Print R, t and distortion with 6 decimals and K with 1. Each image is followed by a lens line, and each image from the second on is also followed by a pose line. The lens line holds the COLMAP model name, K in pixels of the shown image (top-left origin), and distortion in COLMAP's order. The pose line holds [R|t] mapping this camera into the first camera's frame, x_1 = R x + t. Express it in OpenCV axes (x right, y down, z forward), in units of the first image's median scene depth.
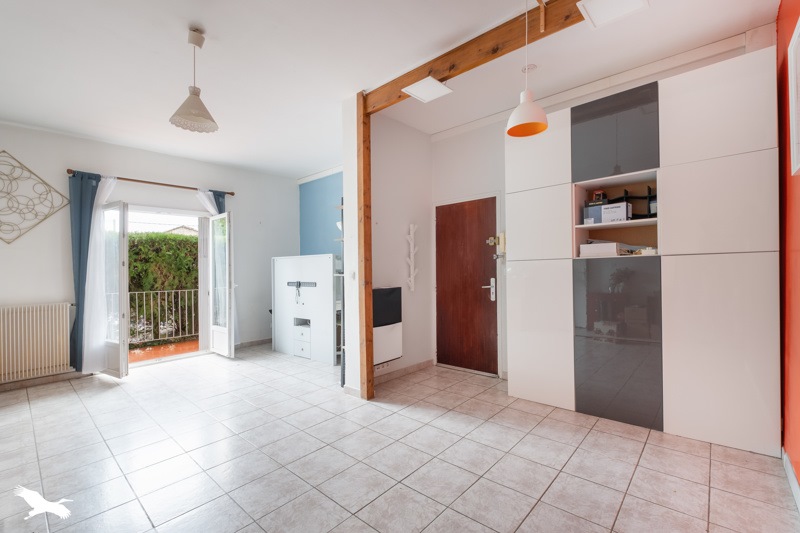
lens RADIAL K [[347.2, 0, 403.5], [0, 347.2, 263.7], [0, 0, 1]] dist [-0.002878, -0.000246]
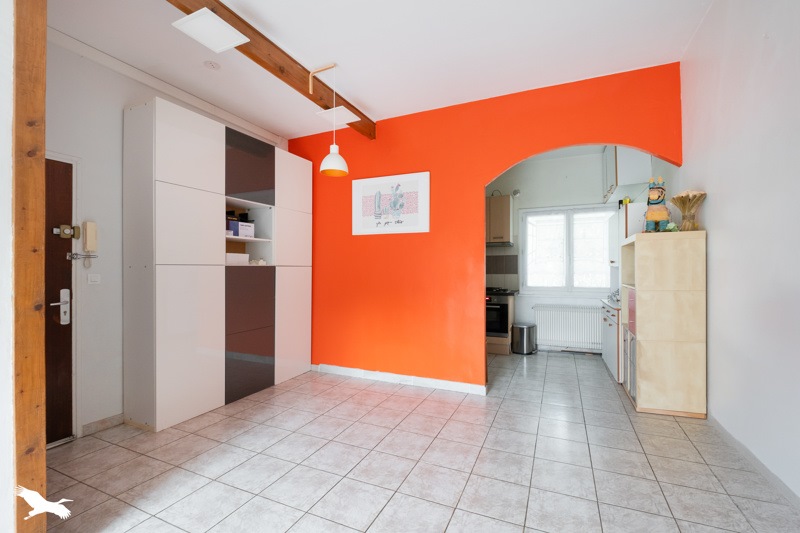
lens RADIAL K [[347.2, 0, 413.1], [0, 347.2, 278.6], [0, 0, 1]] dist [-0.002878, -0.000246]
pose [[-0.310664, 0.004506, 0.950509, -0.752130], [-0.000755, 0.999987, -0.004987, 0.033333], [-0.950519, -0.002267, -0.310657, 0.803255]]
